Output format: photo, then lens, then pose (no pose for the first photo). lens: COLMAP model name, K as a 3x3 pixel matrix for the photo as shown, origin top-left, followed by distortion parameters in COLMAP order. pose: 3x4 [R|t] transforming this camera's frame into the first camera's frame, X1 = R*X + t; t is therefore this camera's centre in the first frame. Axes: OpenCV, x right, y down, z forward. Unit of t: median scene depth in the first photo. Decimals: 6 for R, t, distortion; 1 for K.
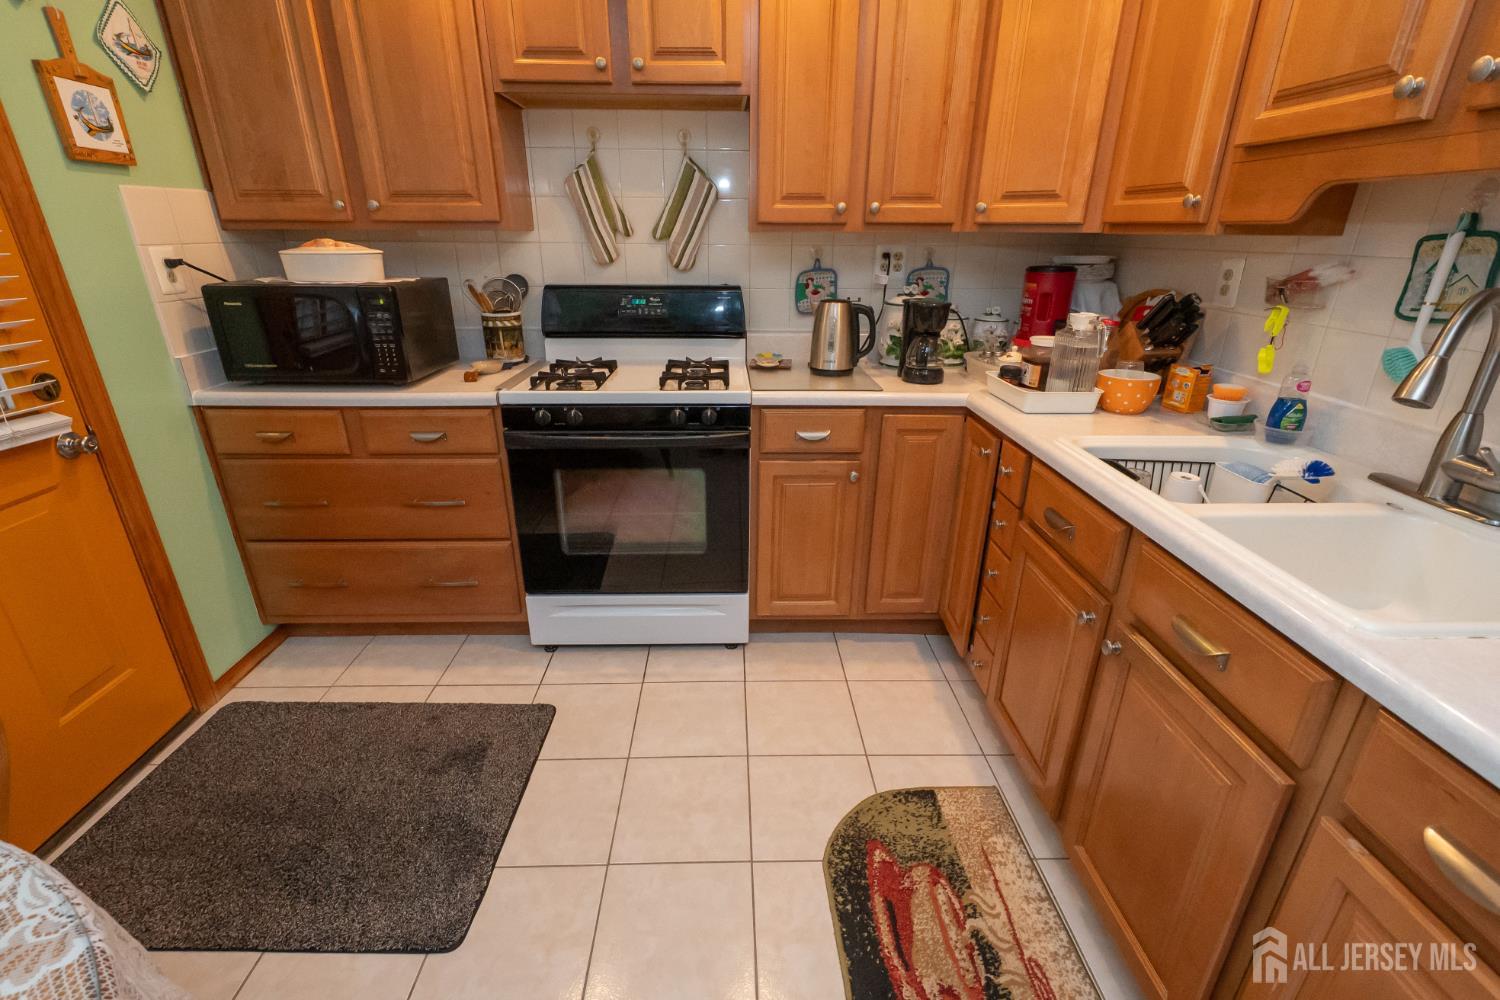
lens RADIAL K [[654.1, 0, 738.7], [0, 654.1, 496.3], [0, 0, 1]] dist [0.001543, -0.002711]
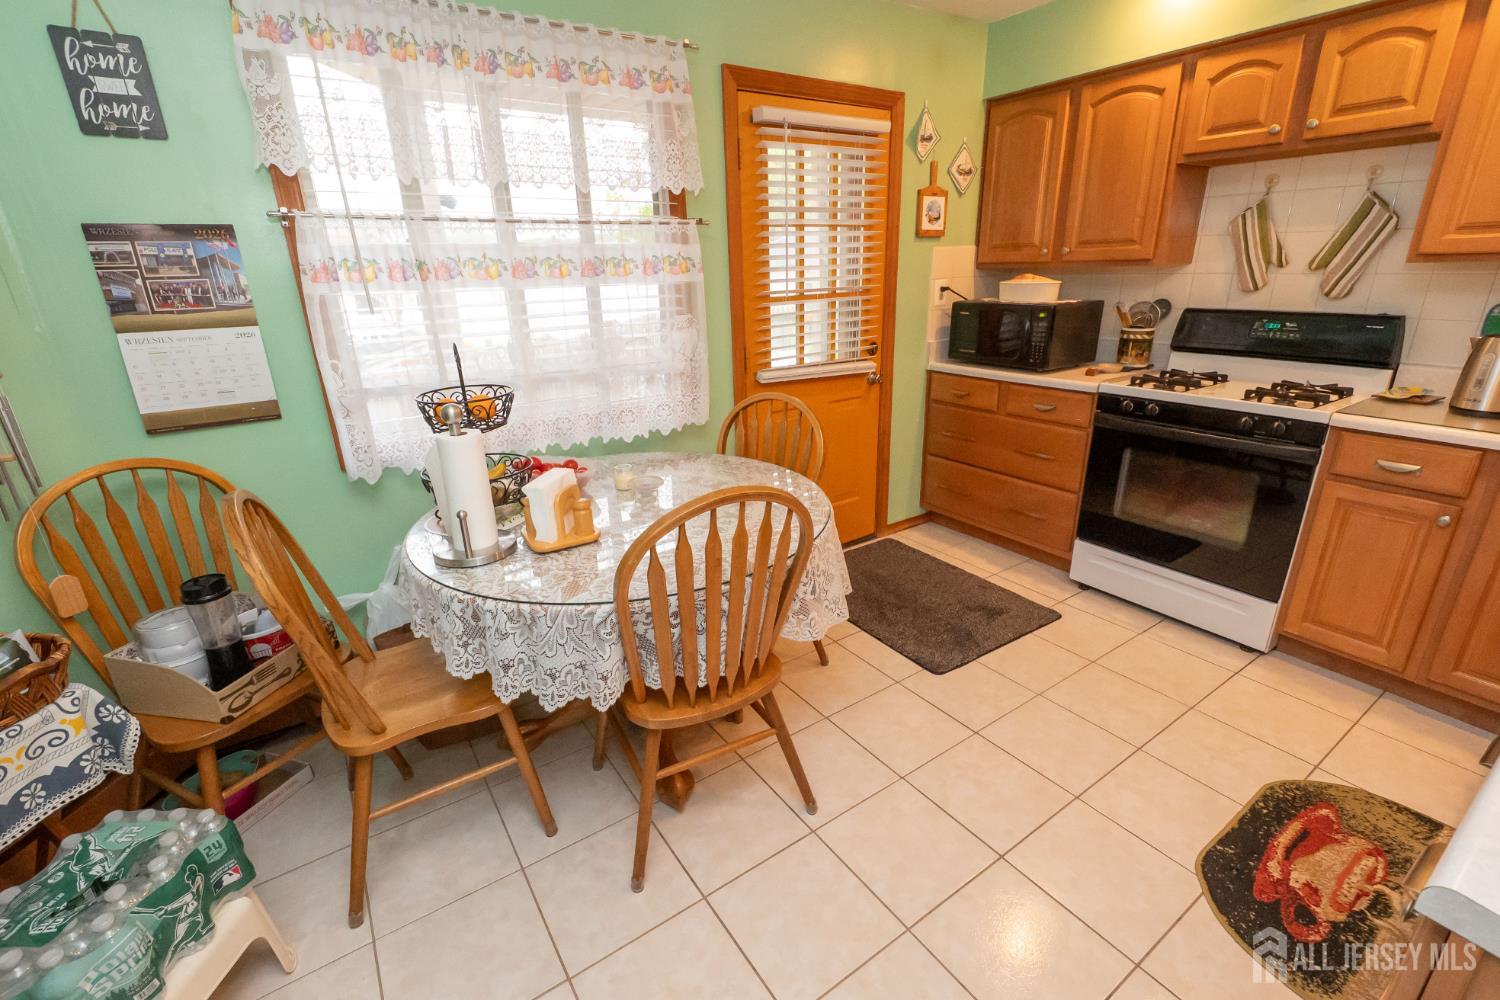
lens RADIAL K [[654.1, 0, 738.7], [0, 654.1, 496.3], [0, 0, 1]] dist [0.001543, -0.002711]
pose [[0.532551, 0.263465, -0.804348, 0.377182], [-0.284240, 0.950799, 0.123242, 0.107642], [0.797243, 0.162995, 0.581236, -0.350878]]
